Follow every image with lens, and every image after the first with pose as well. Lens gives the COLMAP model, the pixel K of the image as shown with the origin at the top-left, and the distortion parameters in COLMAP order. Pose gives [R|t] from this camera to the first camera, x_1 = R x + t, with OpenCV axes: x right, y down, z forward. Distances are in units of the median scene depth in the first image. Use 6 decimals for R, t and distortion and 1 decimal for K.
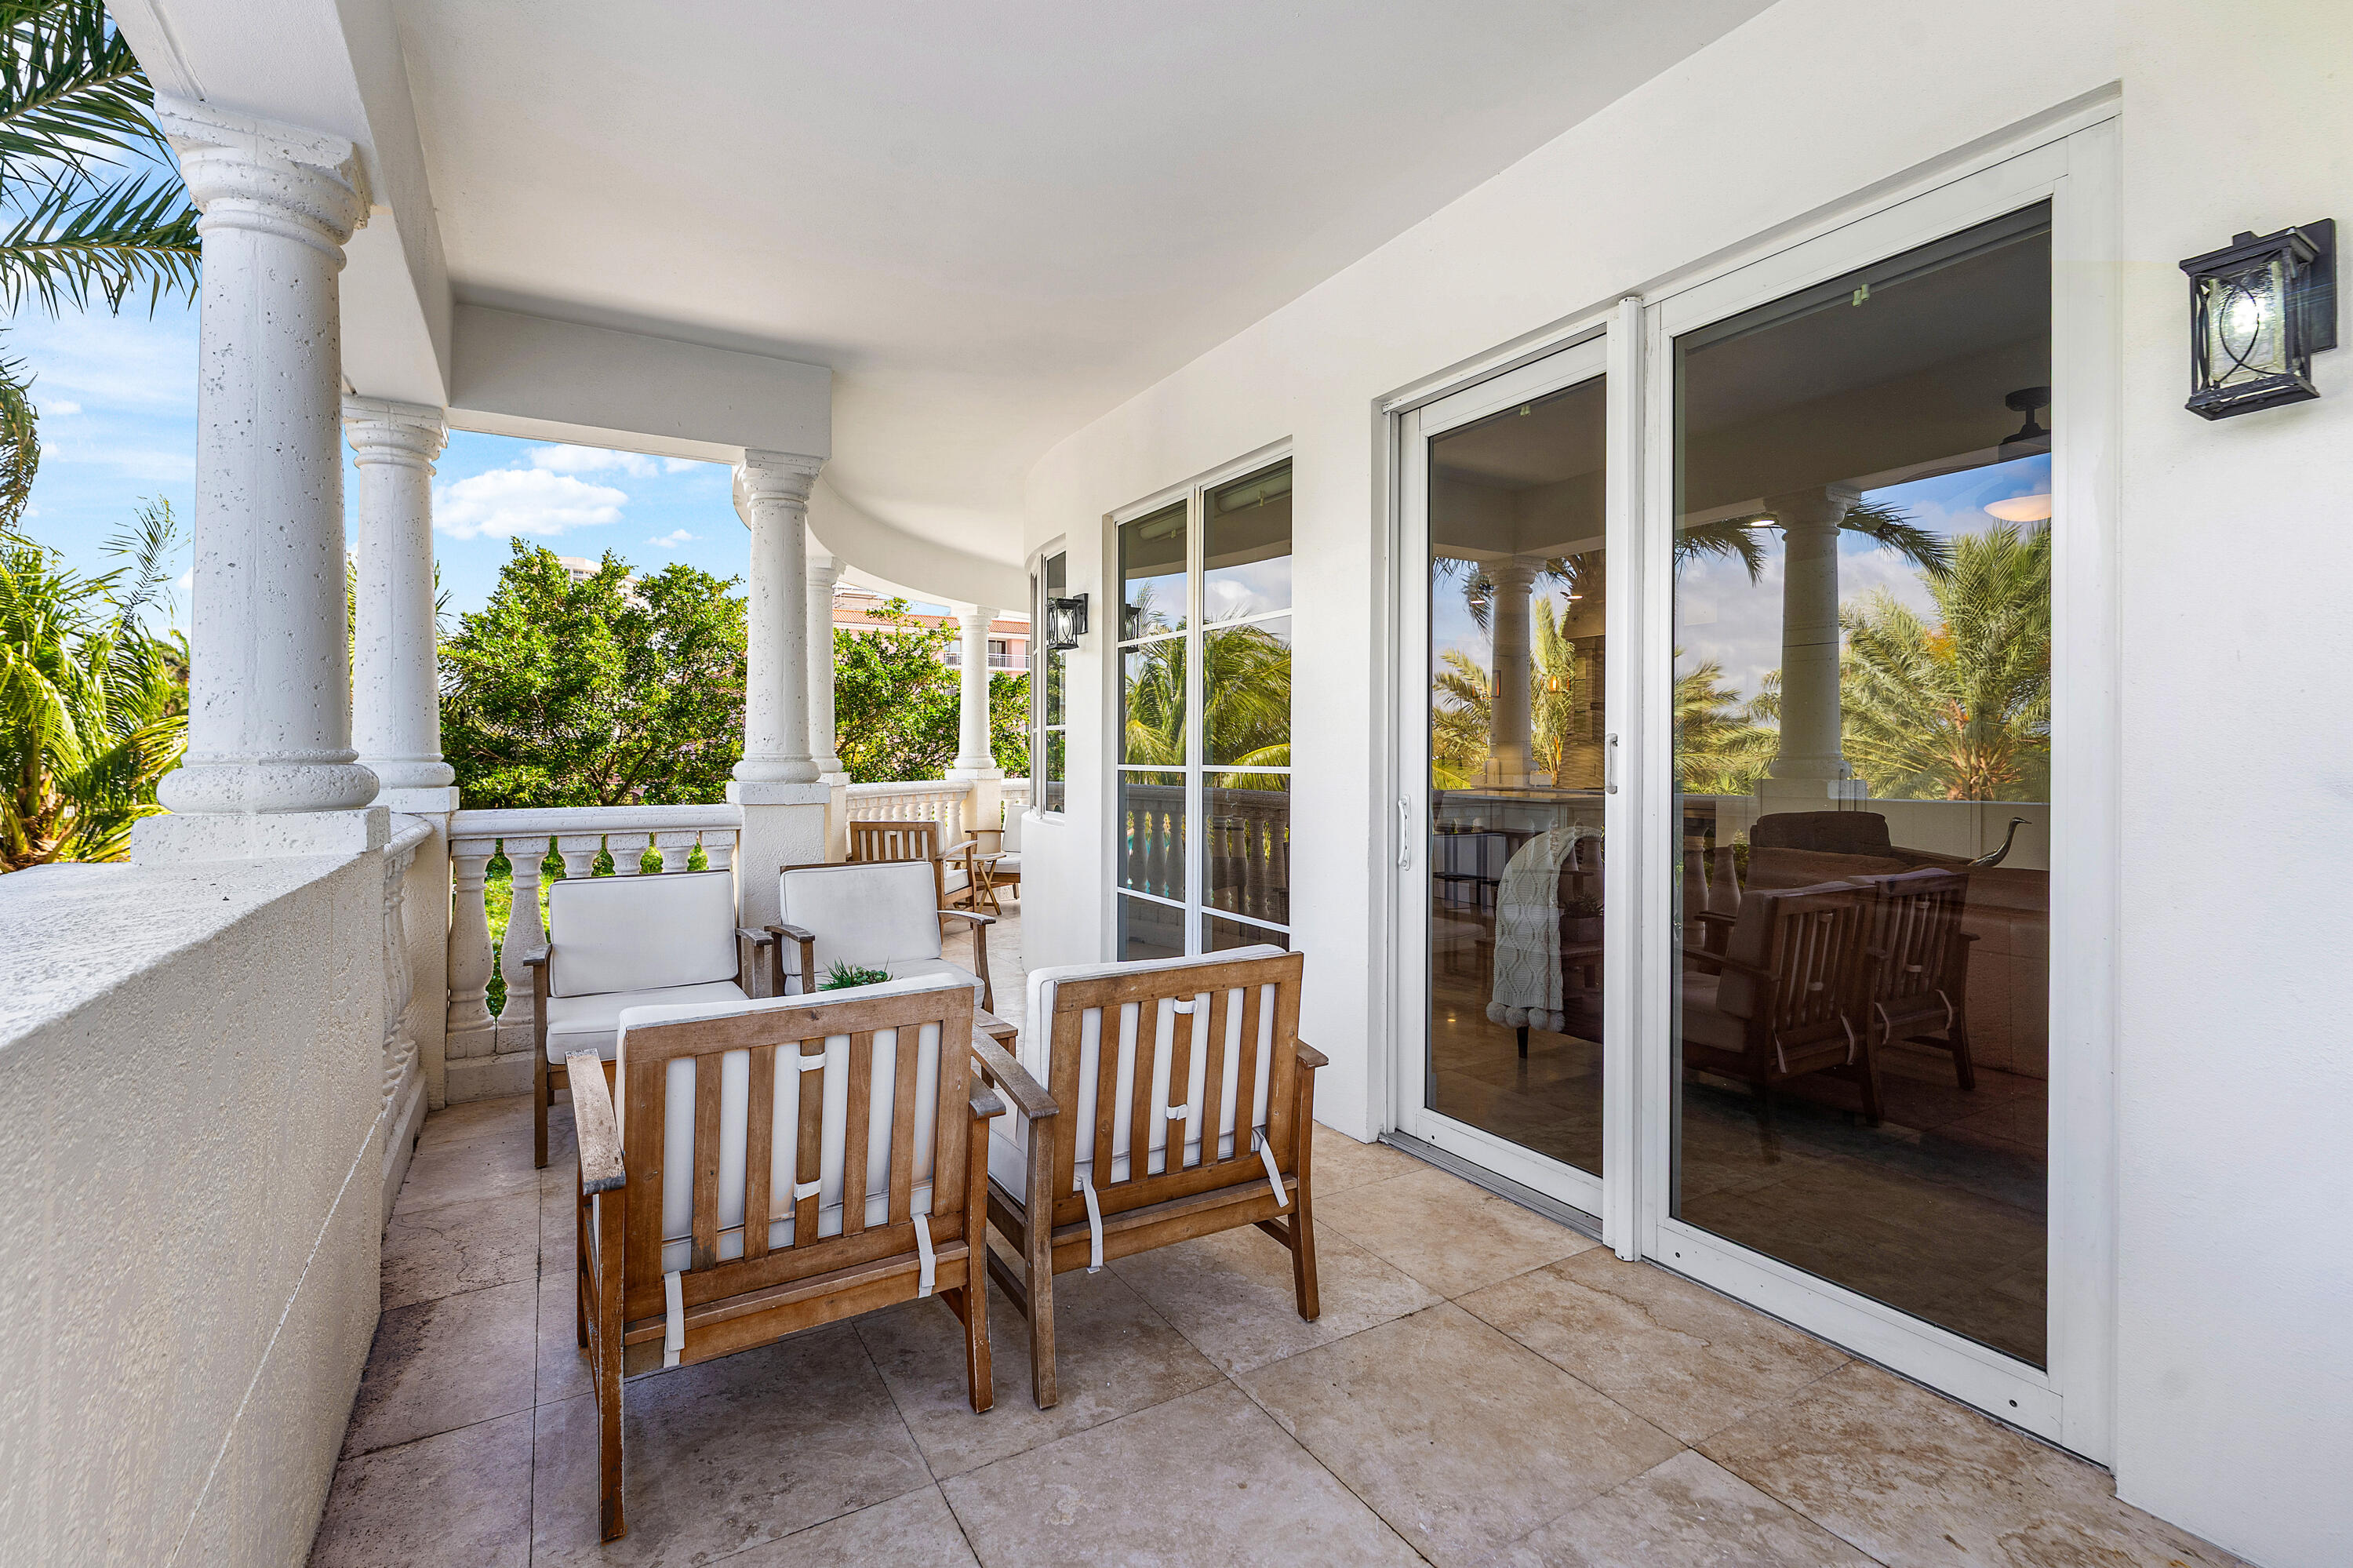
lens RADIAL K [[1065.0, 0, 1164.1], [0, 1065.0, 738.1], [0, 0, 1]] dist [-0.005681, 0.000010]
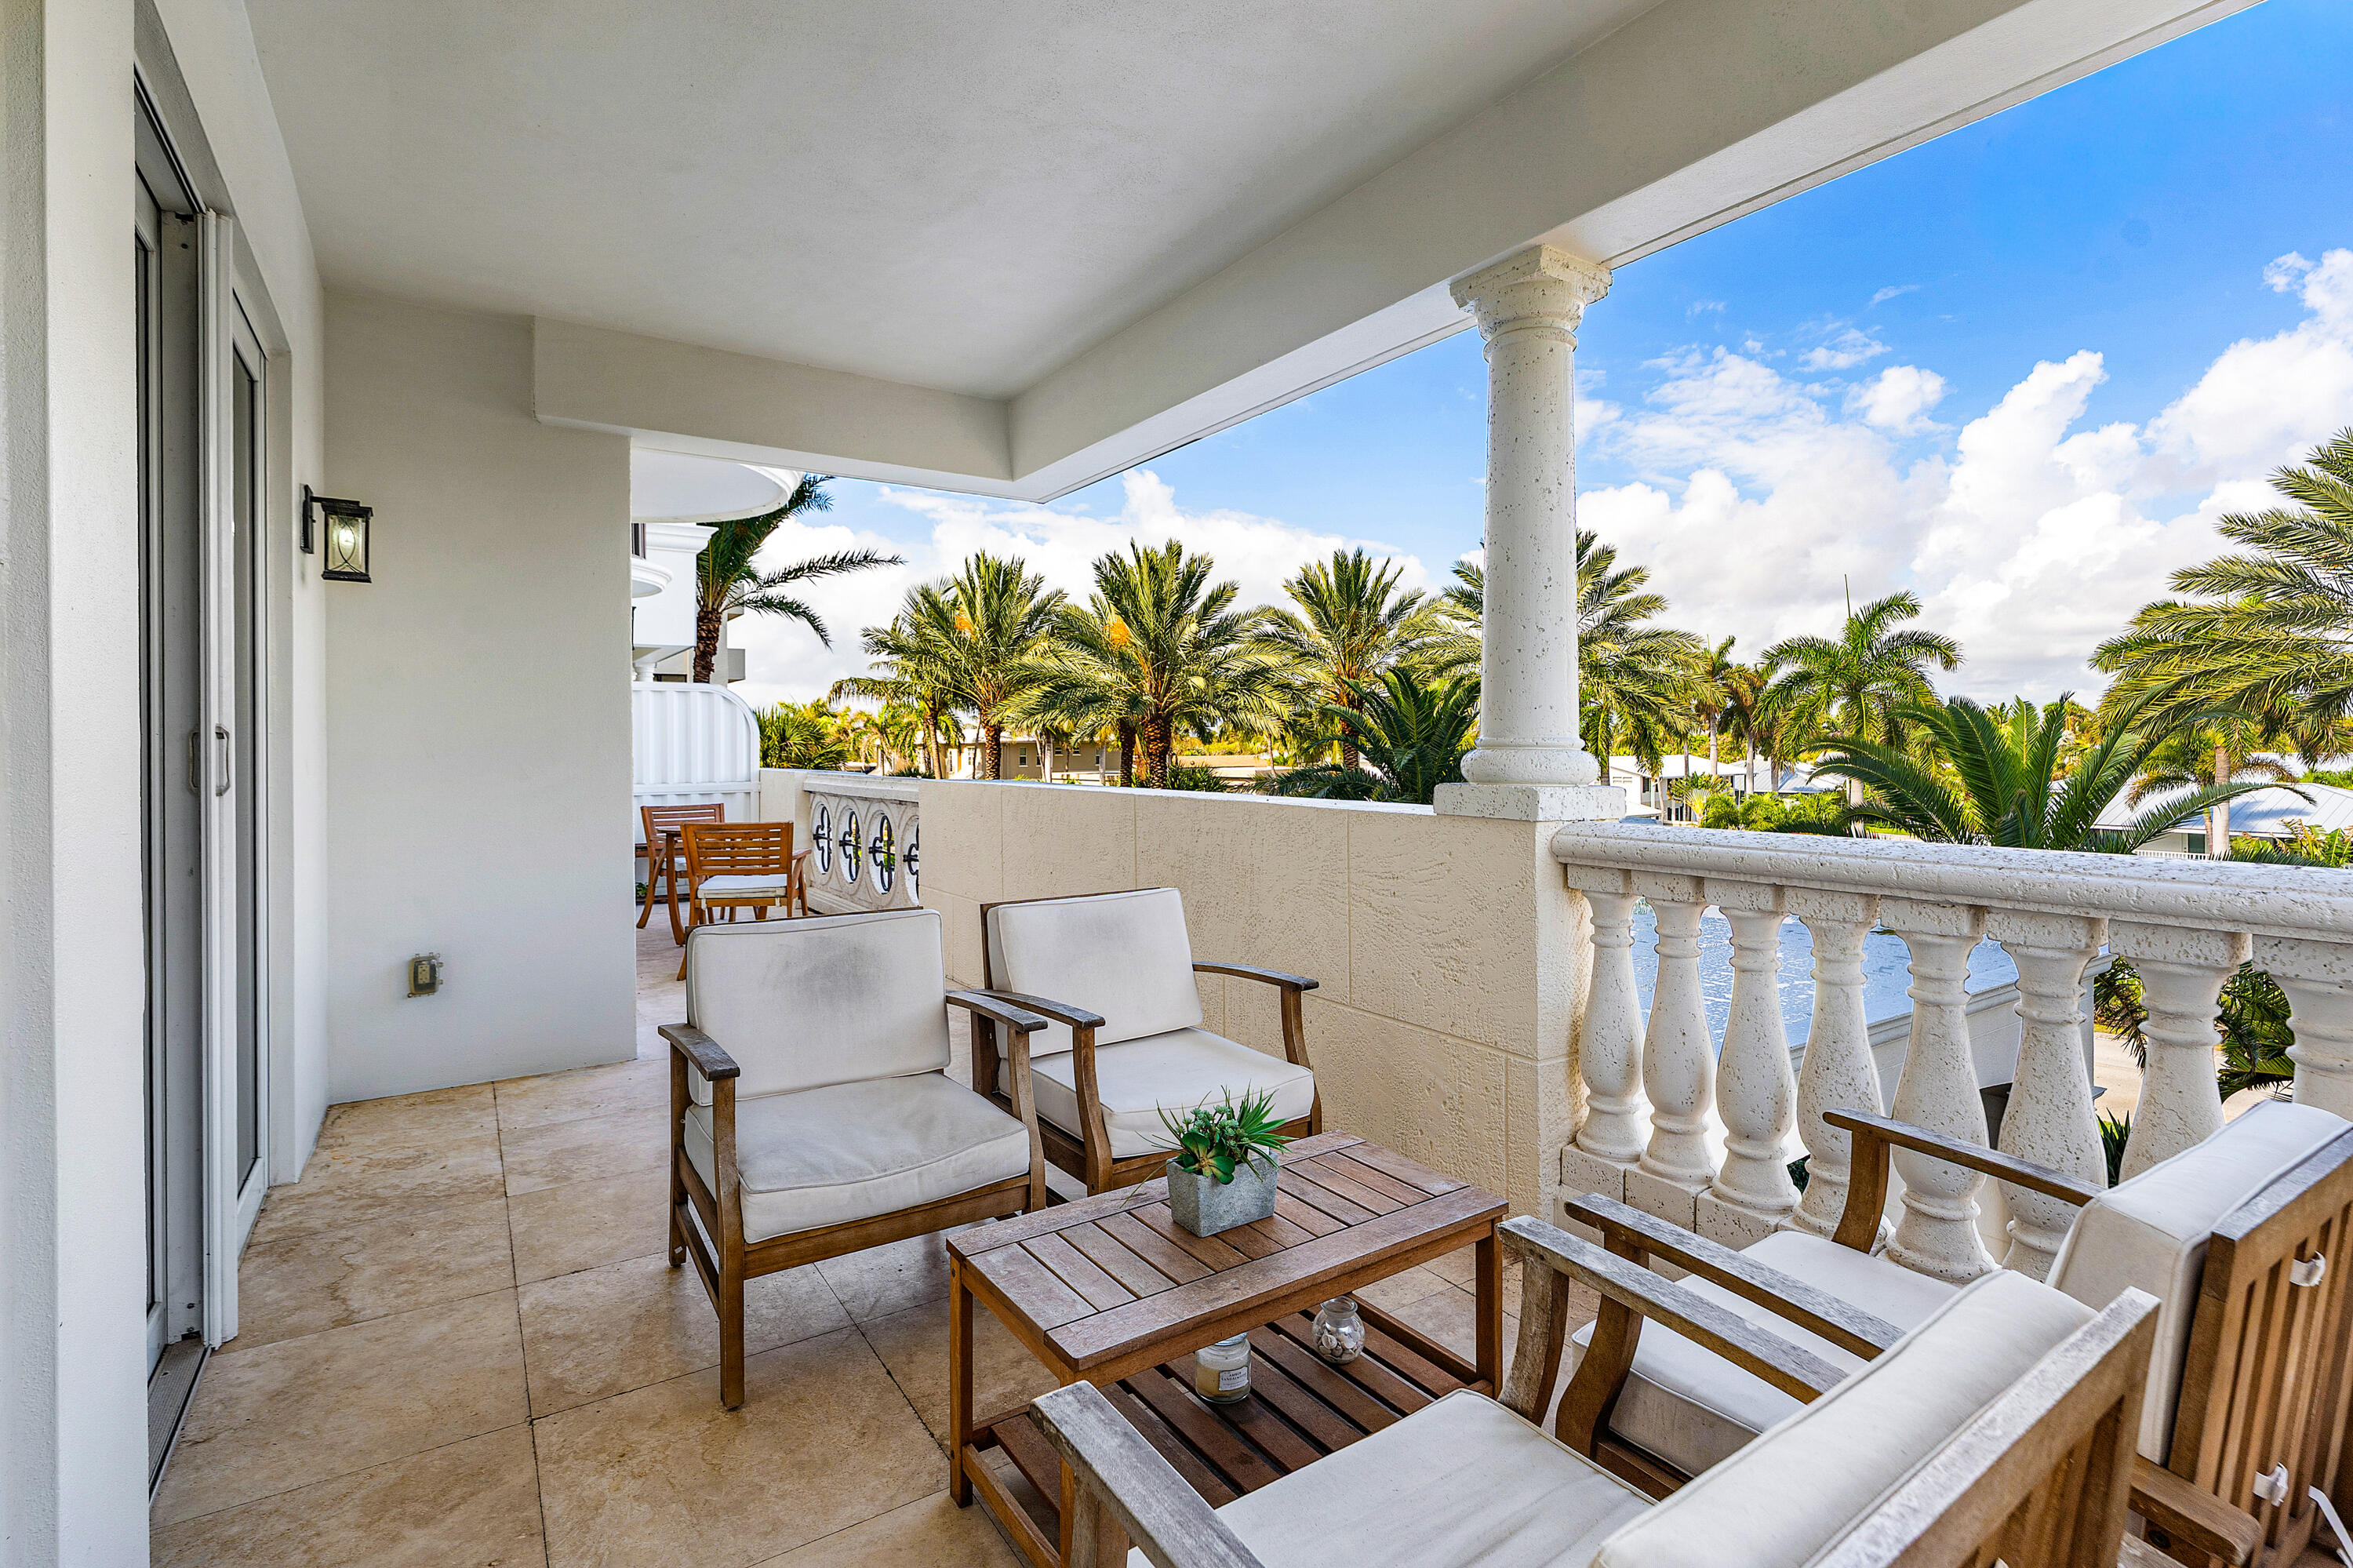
lens RADIAL K [[1065.0, 0, 1164.1], [0, 1065.0, 738.1], [0, 0, 1]] dist [-0.005681, 0.000010]
pose [[-0.998416, 0.000289, -0.056262, -0.305681], [0.001735, 0.999669, -0.025662, 0.042912], [0.056236, -0.025719, -0.998086, 2.202268]]
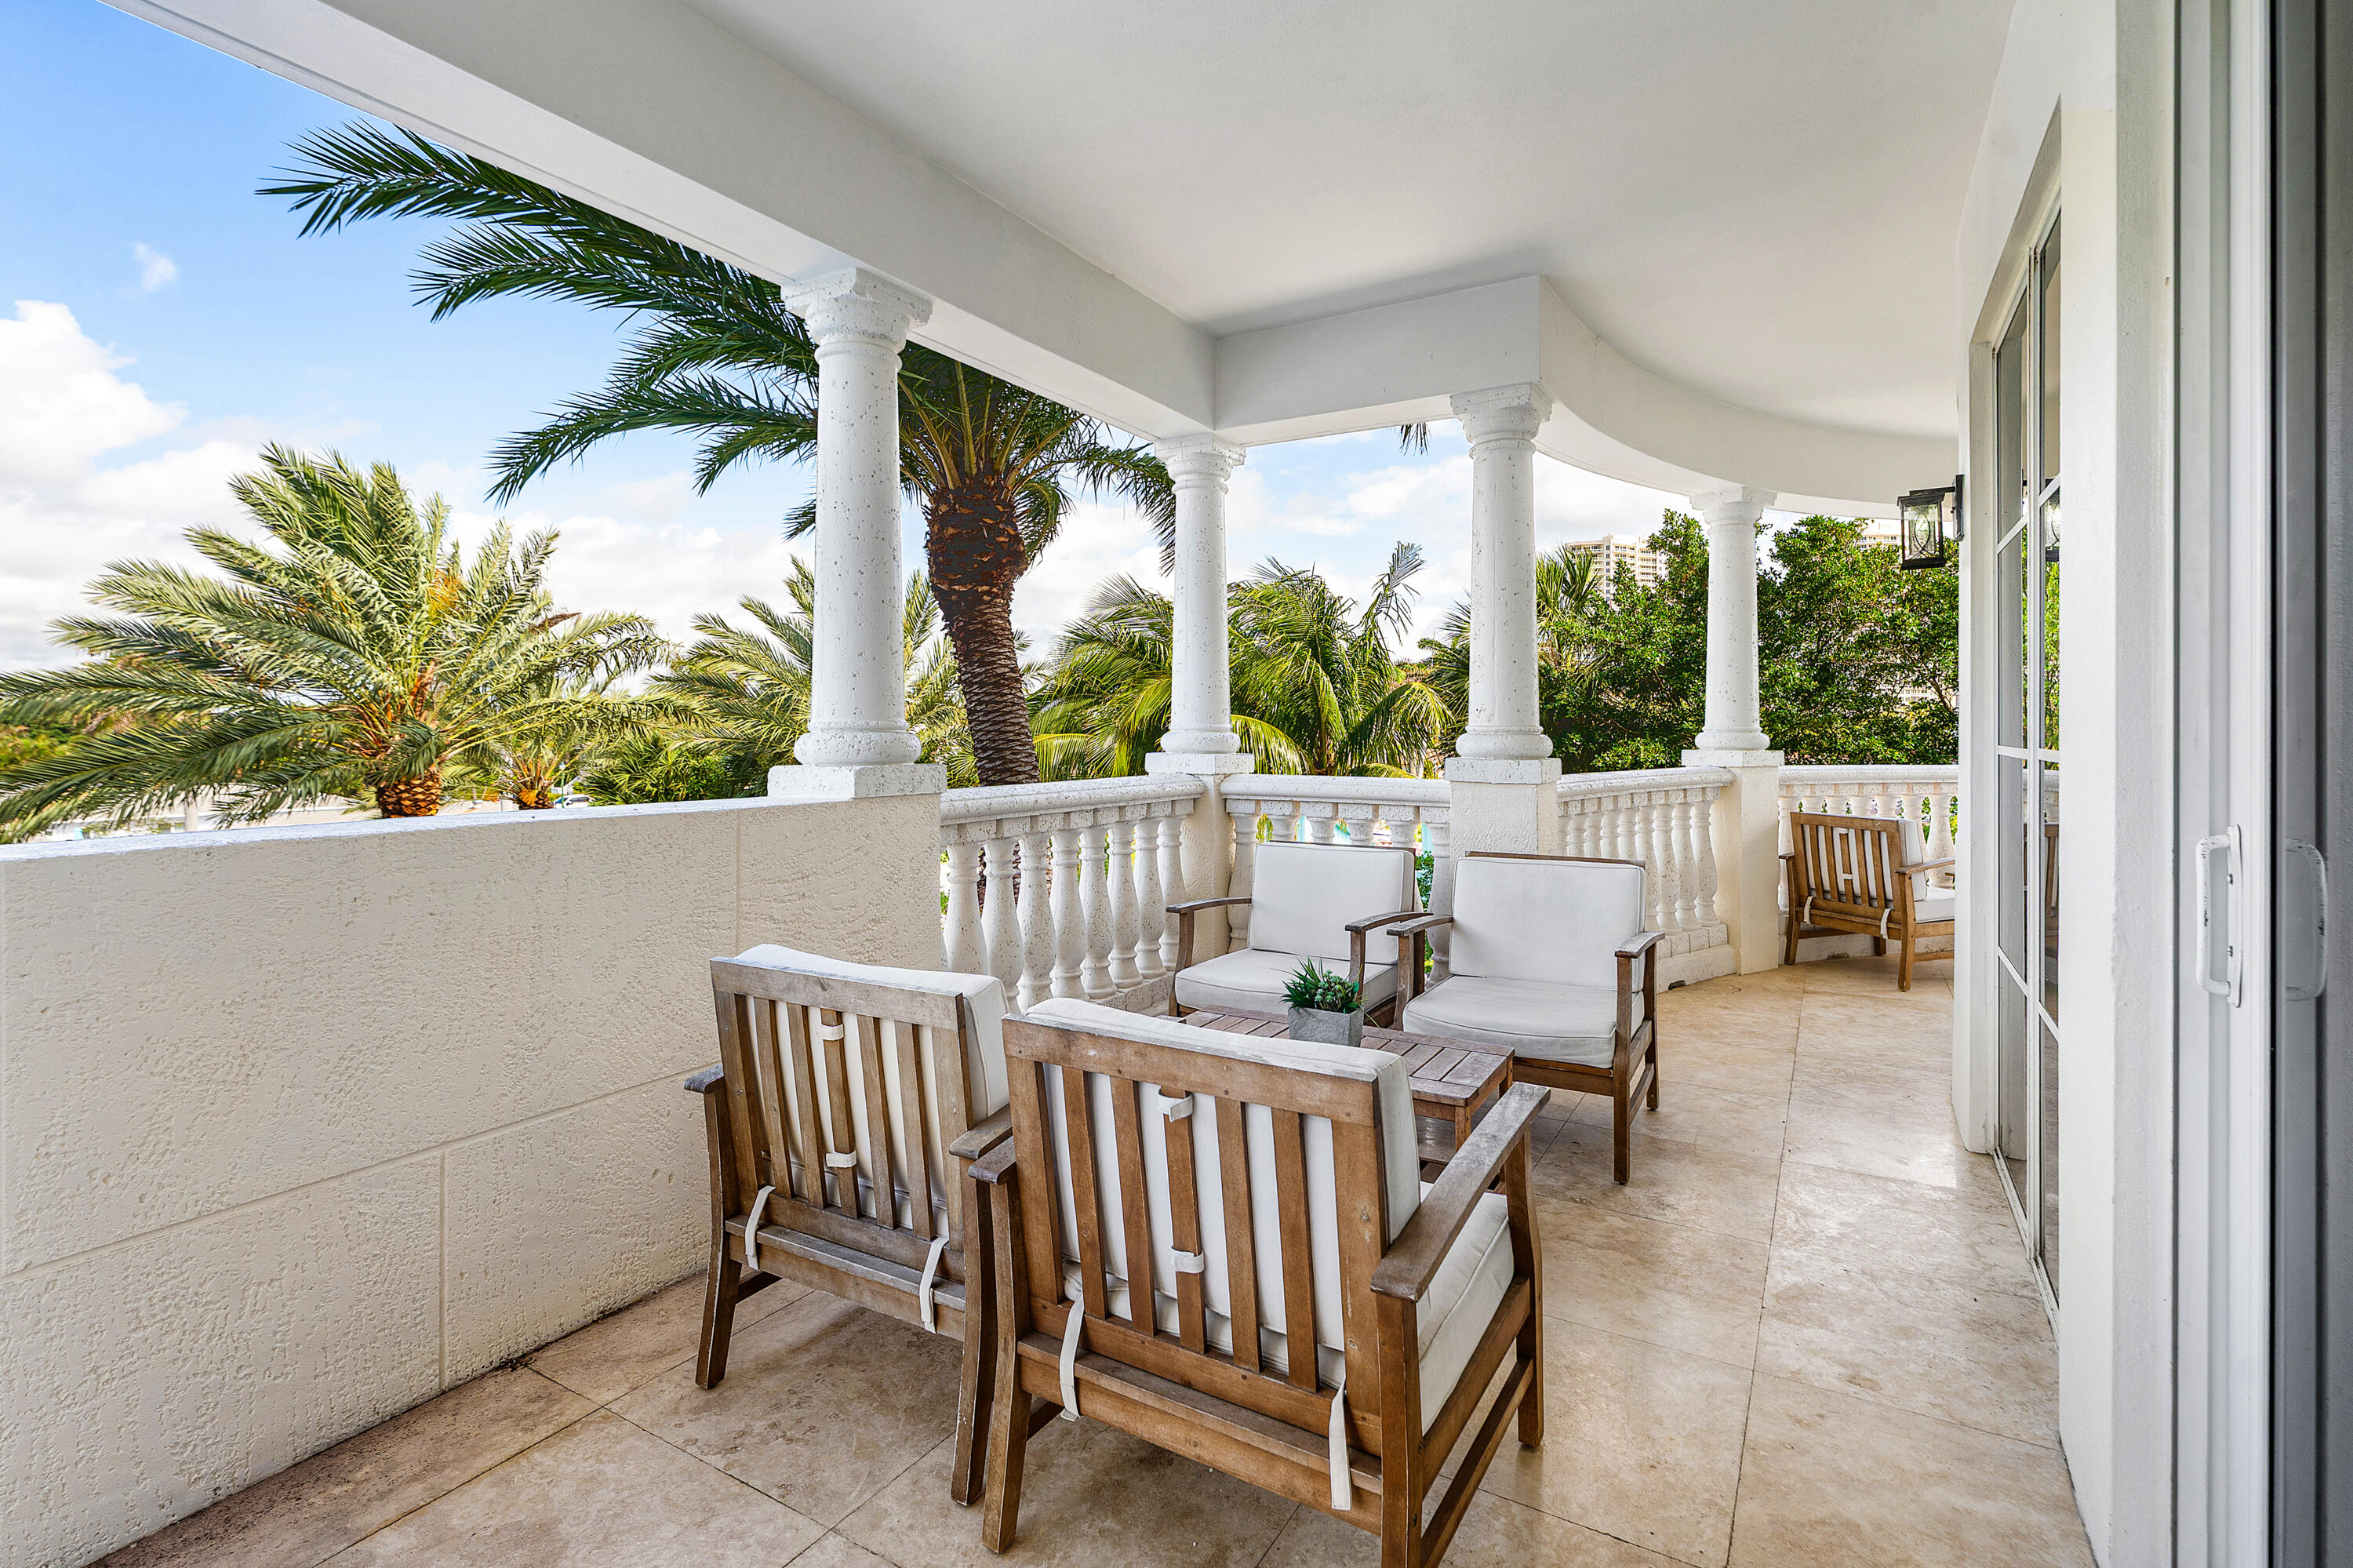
lens RADIAL K [[1078.9, 0, 1201.6], [0, 1078.9, 714.5], [0, 0, 1]] dist [-0.001036, -0.000001]
pose [[0.493488, -0.007576, -0.869719, 0.599639], [0.009506, 0.999949, -0.003316, 0.011542], [0.869700, -0.006631, 0.493535, 0.666948]]
